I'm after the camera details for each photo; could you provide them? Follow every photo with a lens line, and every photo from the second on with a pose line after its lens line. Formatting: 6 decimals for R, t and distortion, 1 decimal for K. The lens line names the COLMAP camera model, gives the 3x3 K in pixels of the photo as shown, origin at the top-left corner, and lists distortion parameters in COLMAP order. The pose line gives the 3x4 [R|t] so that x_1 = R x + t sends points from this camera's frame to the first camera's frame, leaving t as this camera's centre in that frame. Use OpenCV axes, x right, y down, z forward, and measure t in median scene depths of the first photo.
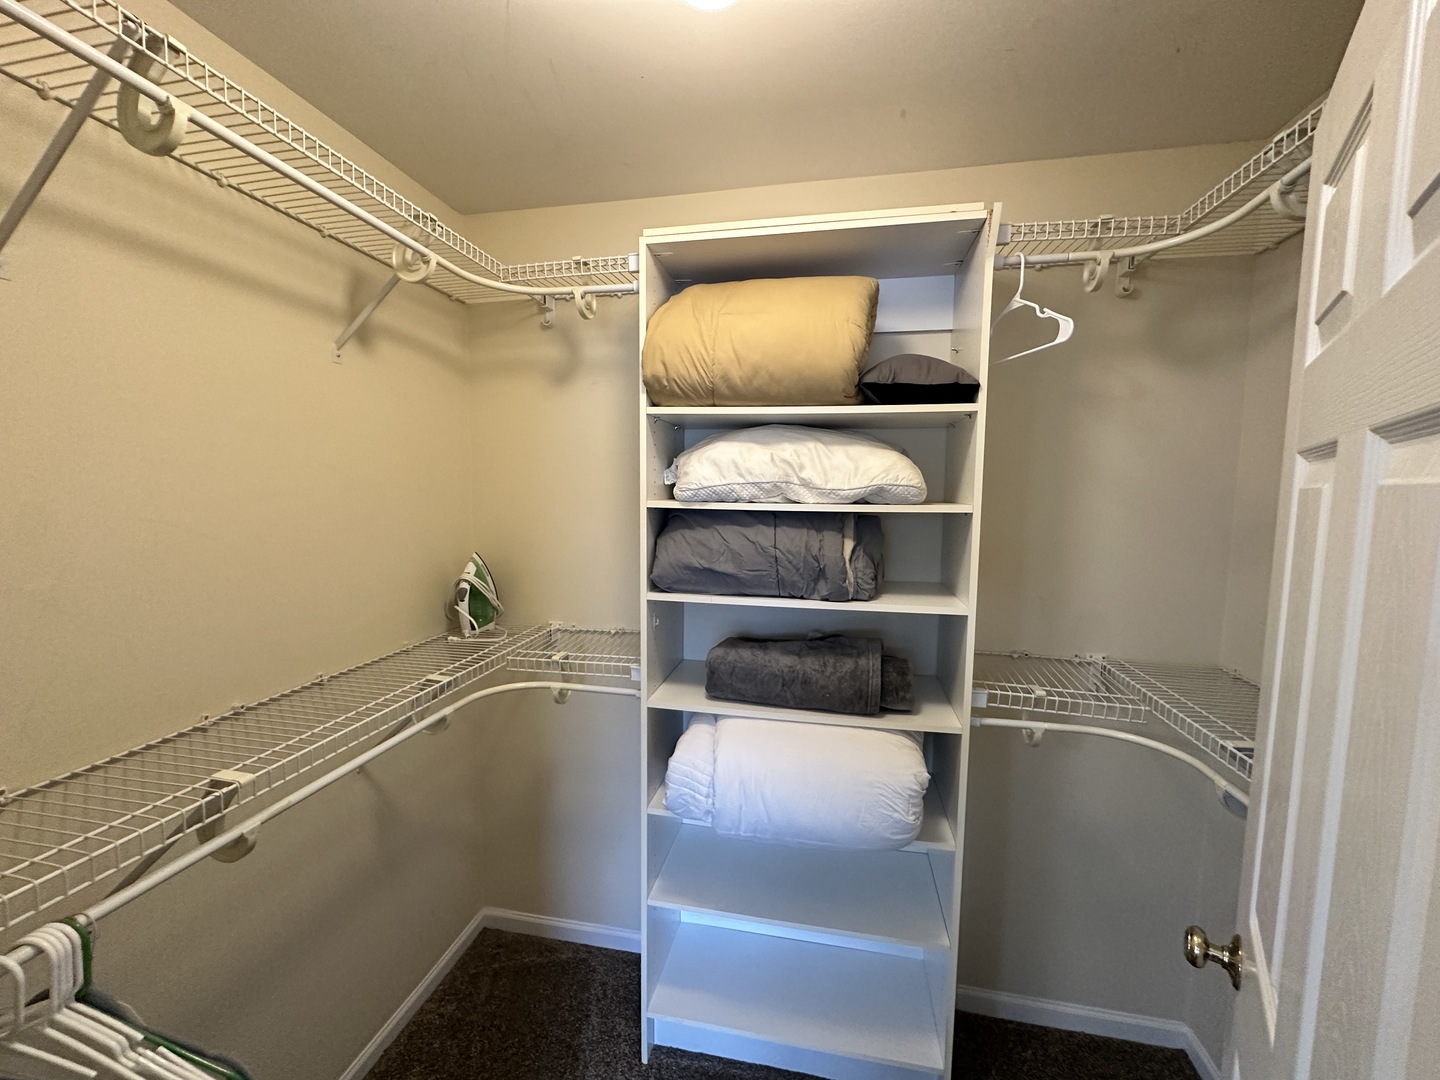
lens RADIAL K [[574.3, 0, 717.6], [0, 574.3, 538.1], [0, 0, 1]] dist [-0.003589, 0.001625]
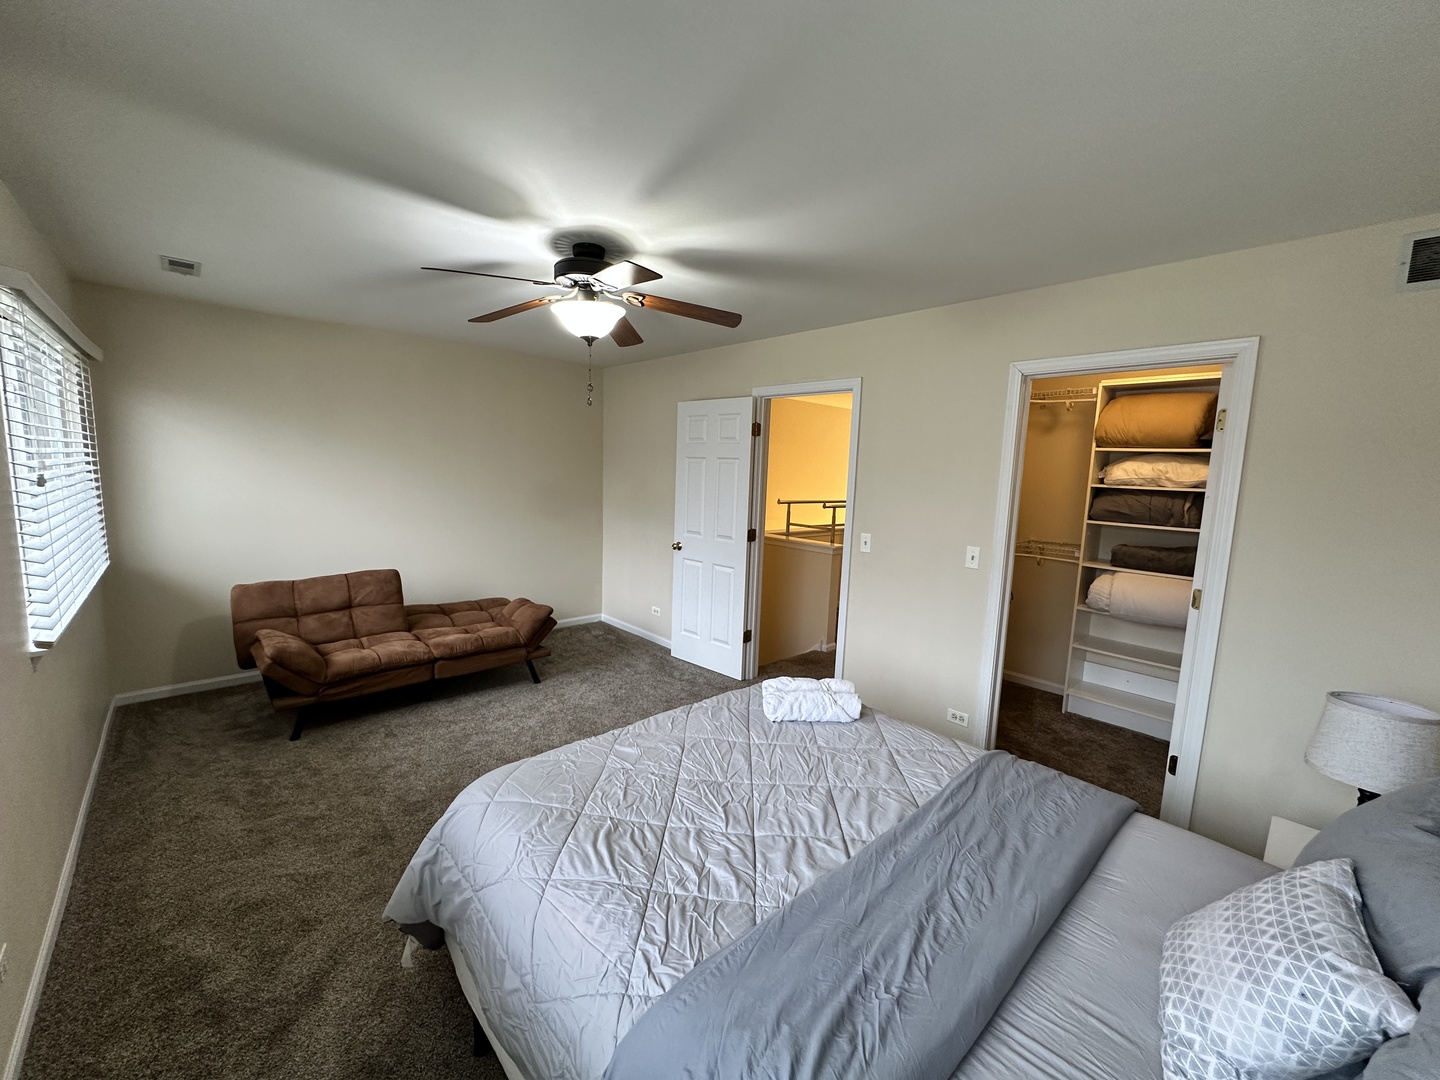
lens RADIAL K [[574.3, 0, 721.3], [0, 574.3, 539.7], [0, 0, 1]] dist [-0.003589, 0.001625]
pose [[0.810689, 0.091654, -0.578259, 0.042608], [-0.080666, 0.995737, 0.044734, 0.203249], [0.579893, 0.010380, 0.814626, -2.066162]]
